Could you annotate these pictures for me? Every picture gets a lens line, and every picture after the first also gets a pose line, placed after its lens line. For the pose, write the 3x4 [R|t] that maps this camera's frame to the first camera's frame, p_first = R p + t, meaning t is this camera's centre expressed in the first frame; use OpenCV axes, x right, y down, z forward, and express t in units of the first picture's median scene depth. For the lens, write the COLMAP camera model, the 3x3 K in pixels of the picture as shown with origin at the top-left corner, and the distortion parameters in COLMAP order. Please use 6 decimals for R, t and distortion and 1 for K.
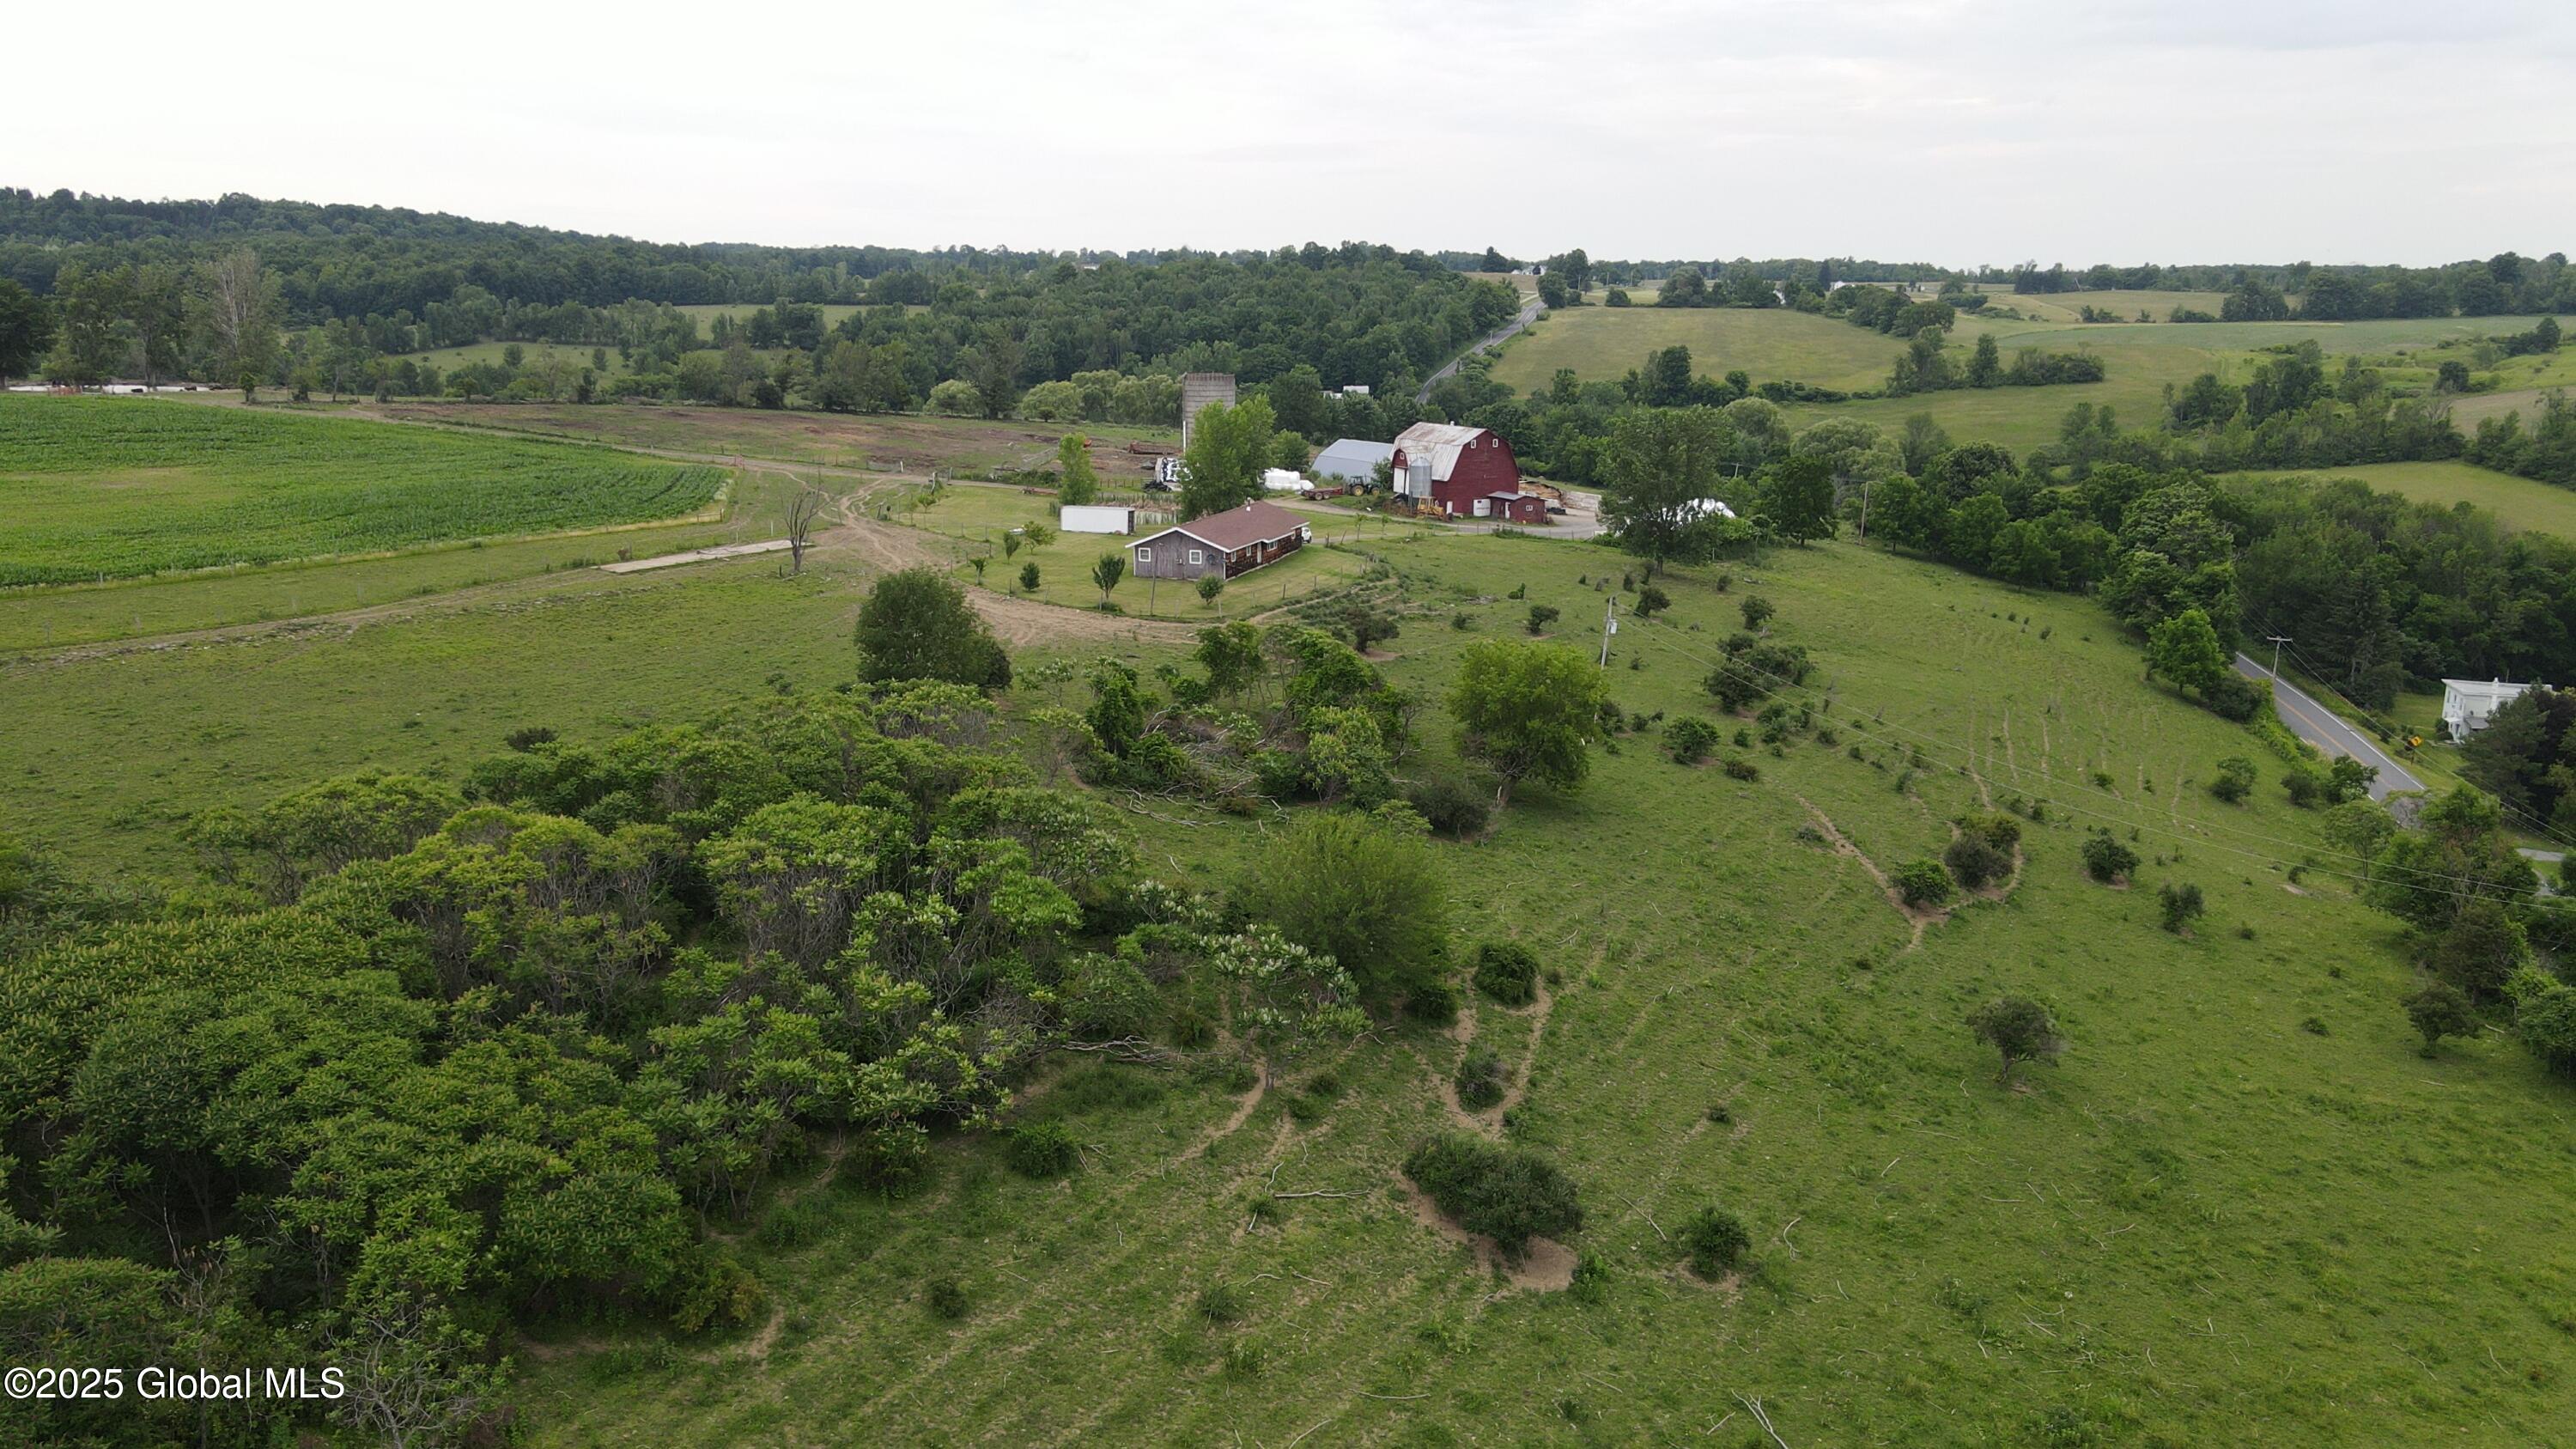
lens RADIAL K [[1905.0, 0, 1266.9], [0, 1905.0, 736.3], [0, 0, 1]] dist [-0.003652, 0.030763]
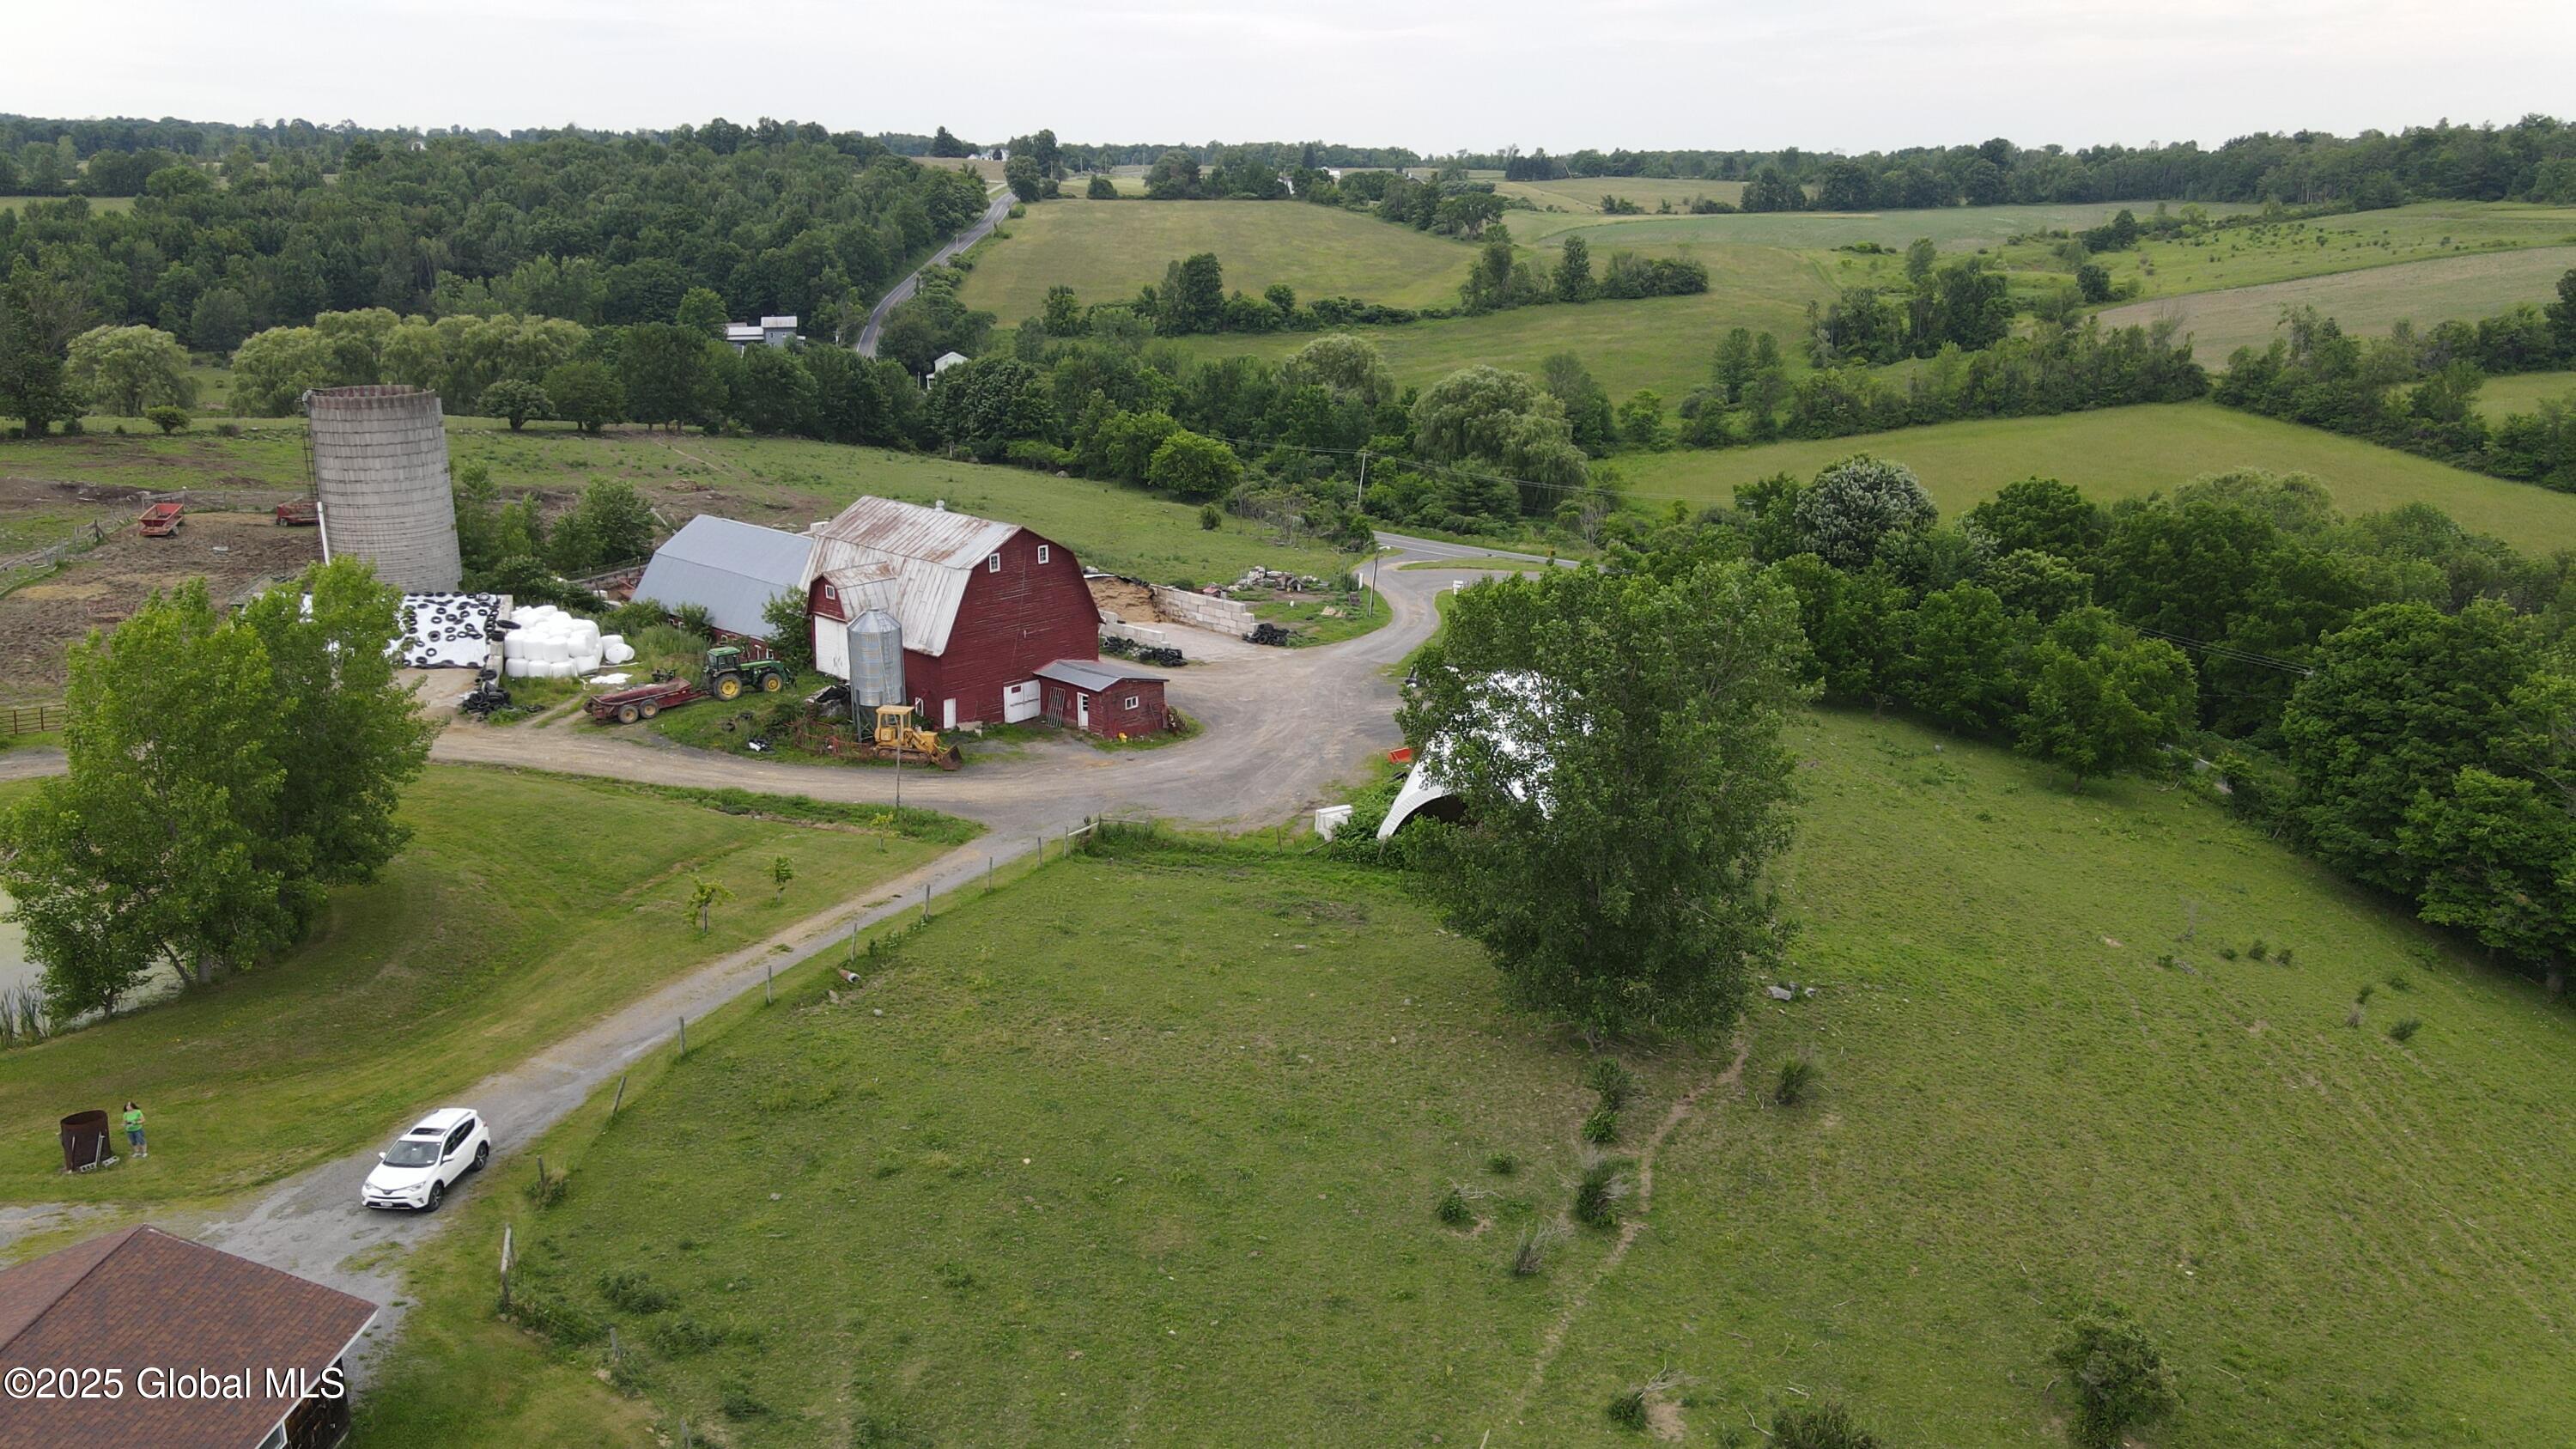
lens RADIAL K [[1905.0, 0, 1269.6], [0, 1905.0, 716.9], [0, 0, 1]] dist [-0.003652, 0.030763]
pose [[0.960881, -0.076564, 0.266167, 0.022063], [0.063882, 0.996385, 0.055997, -0.060362], [-0.269493, -0.036804, 0.962299, 0.246485]]
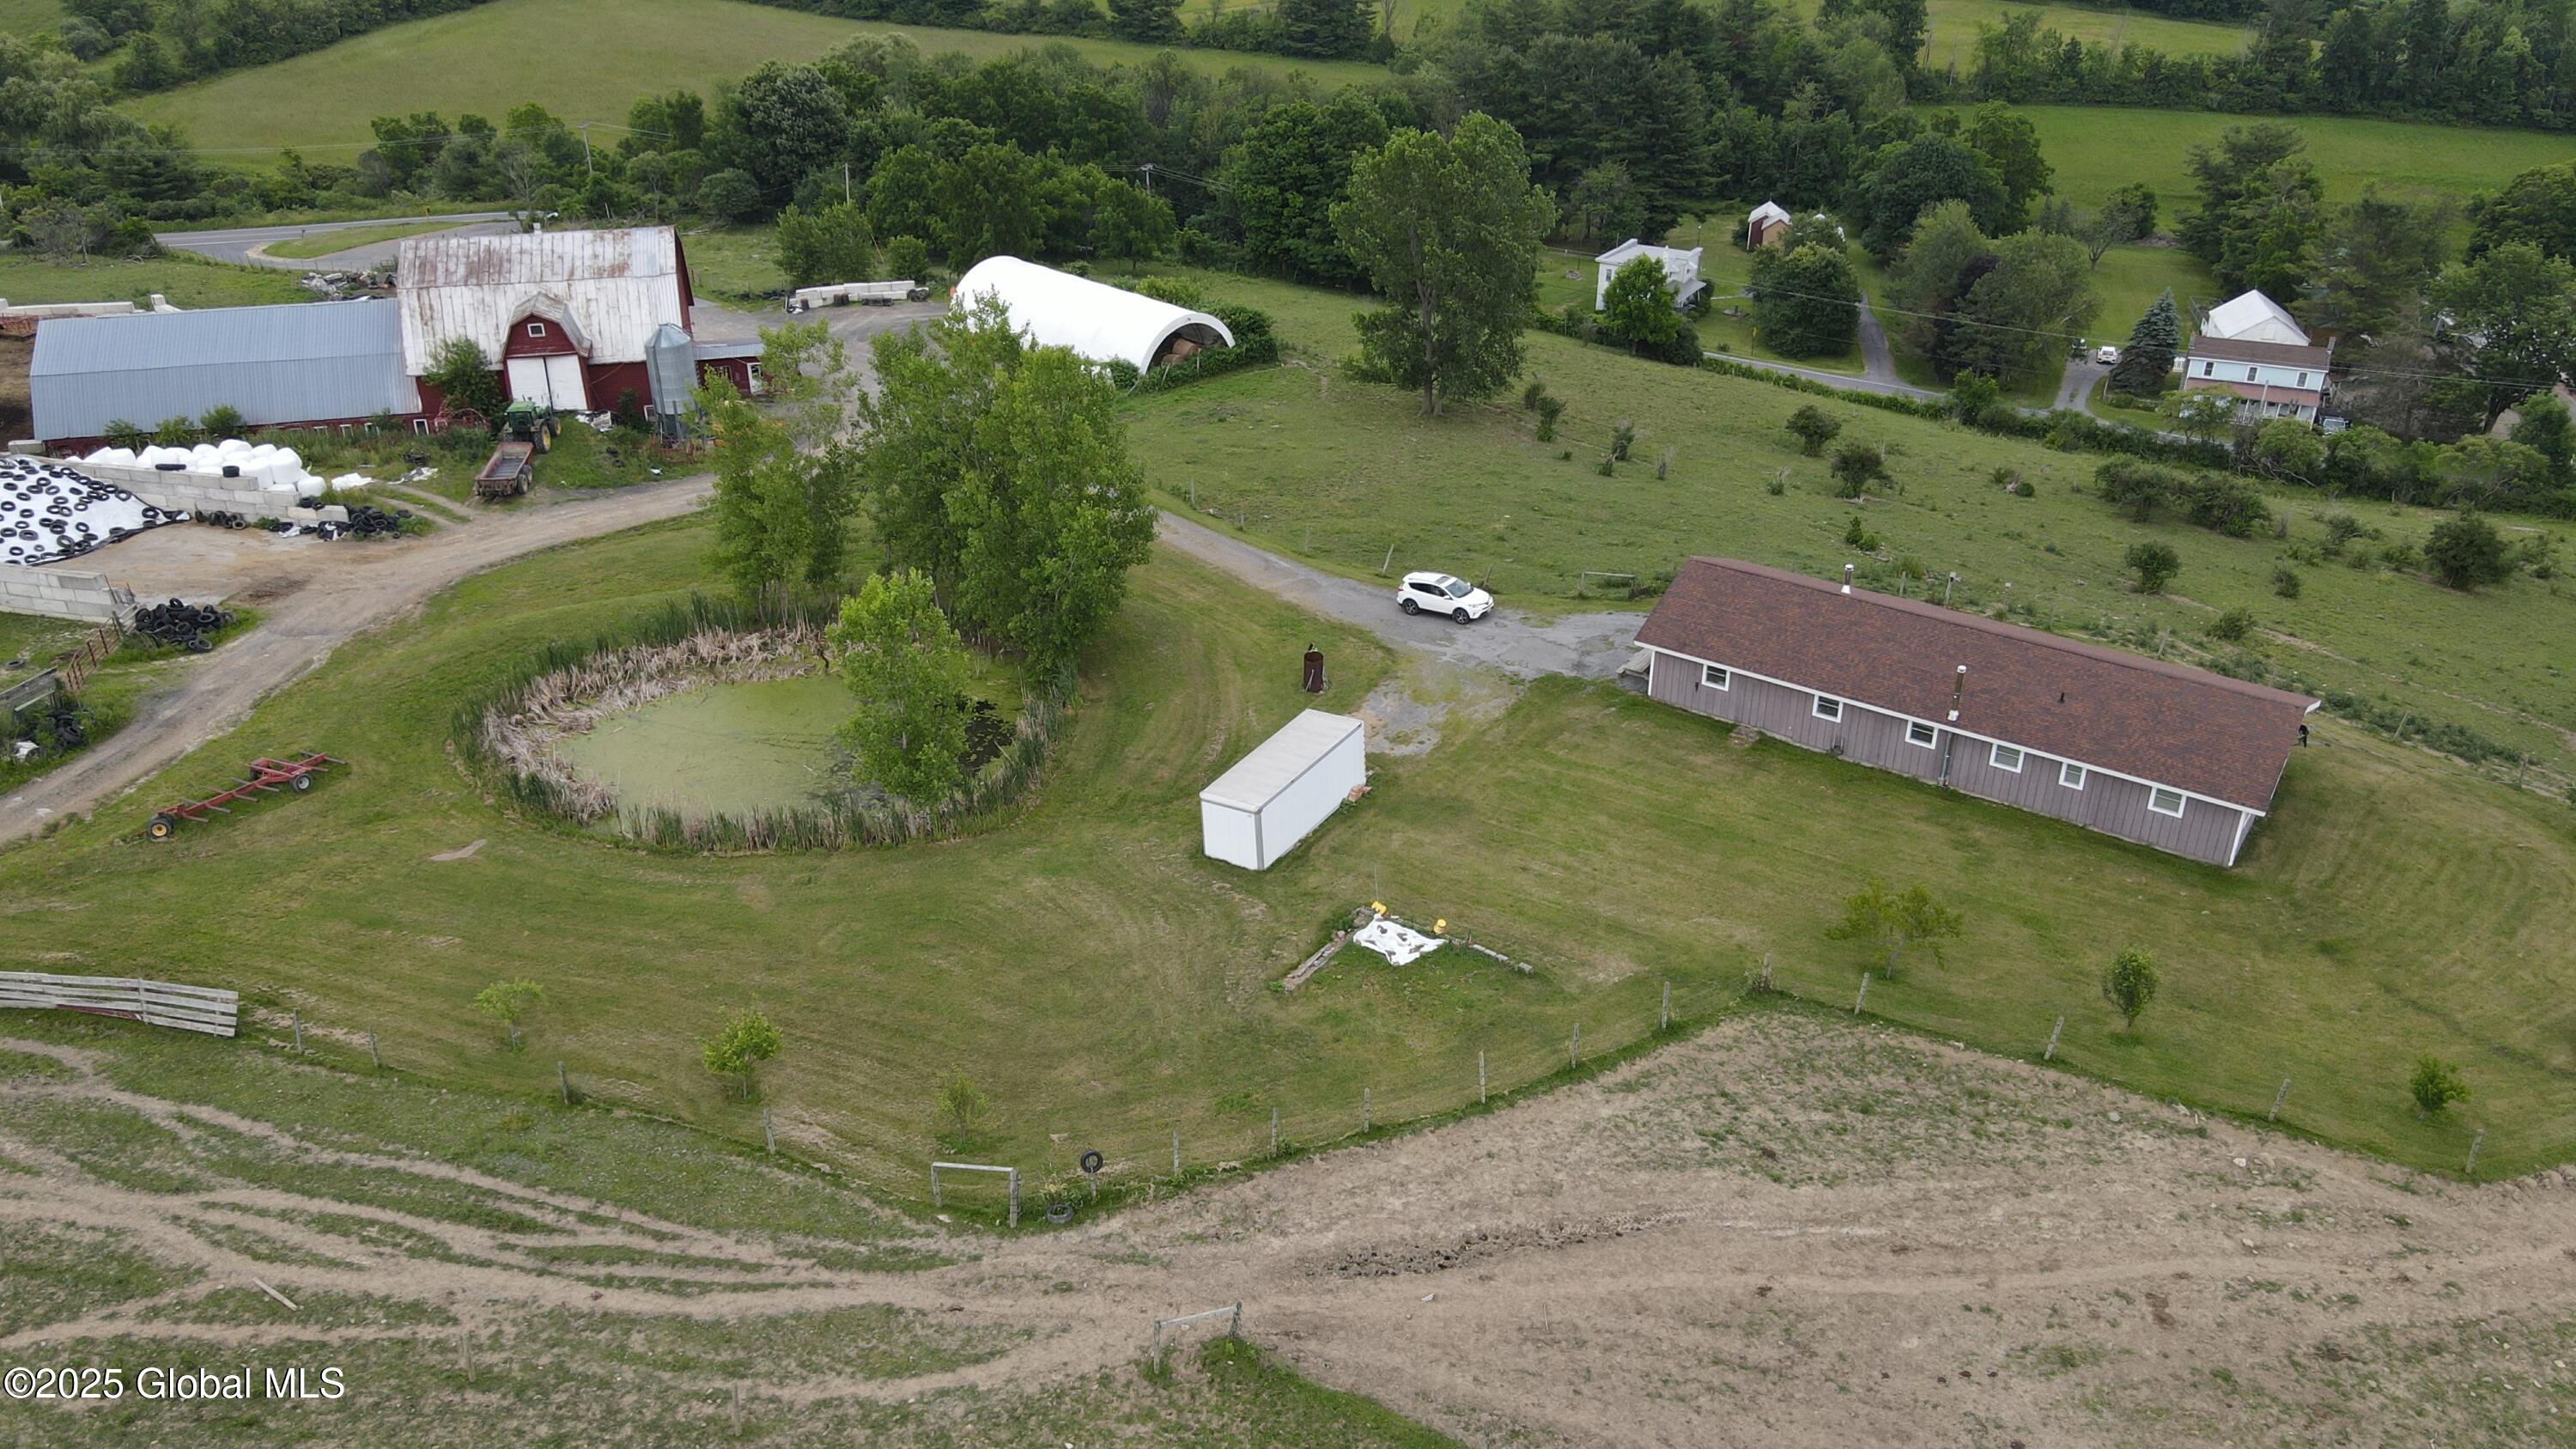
lens RADIAL K [[1905.0, 0, 1266.7], [0, 1905.0, 710.5], [0, 0, 1]] dist [-0.003652, 0.030763]
pose [[0.285715, -0.449996, 0.846091, -0.129094], [0.220797, 0.890053, 0.398816, -0.091451], [-0.932532, 0.072867, 0.353660, 0.306210]]
